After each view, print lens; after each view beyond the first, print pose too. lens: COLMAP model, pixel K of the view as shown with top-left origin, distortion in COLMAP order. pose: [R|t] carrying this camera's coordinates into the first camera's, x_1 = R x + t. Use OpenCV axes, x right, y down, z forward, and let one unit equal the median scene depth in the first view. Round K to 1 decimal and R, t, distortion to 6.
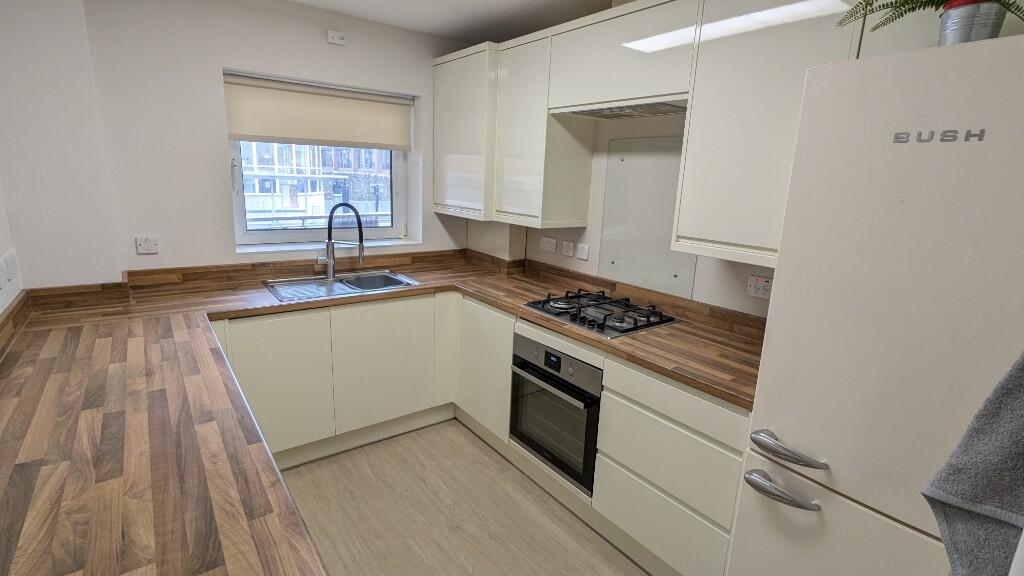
lens RADIAL K [[480.3, 0, 512.0], [0, 480.3, 288.0], [0, 0, 1]] dist [0.001021, 0.000241]
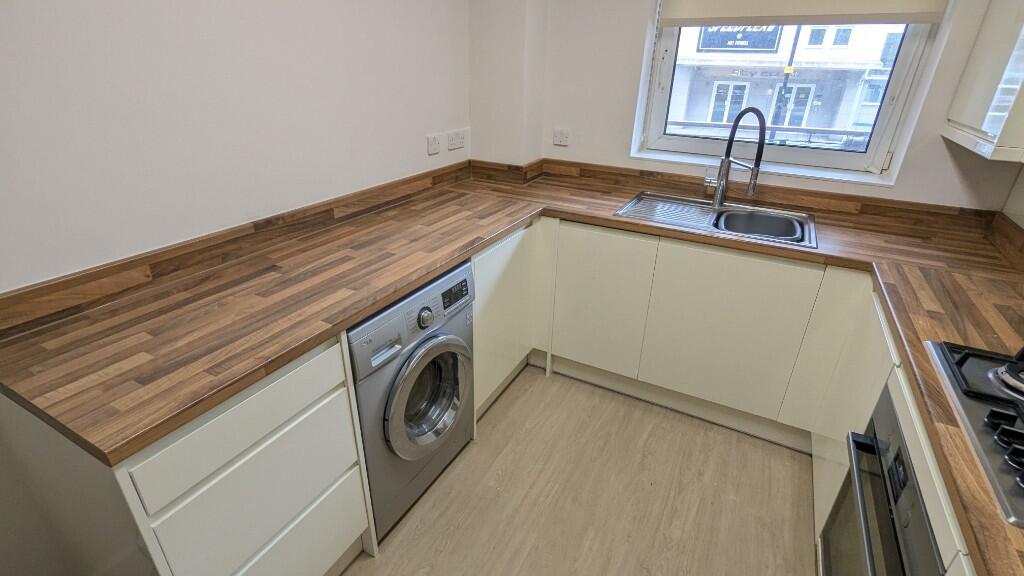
lens RADIAL K [[480.6, 0, 512.0], [0, 480.6, 288.0], [0, 0, 1]] dist [-0.002403, -0.000548]
pose [[0.414777, 0.360703, -0.835376, 0.249943], [-0.210699, 0.931194, 0.297461, -0.075498], [0.885193, 0.052633, 0.462238, 0.437272]]
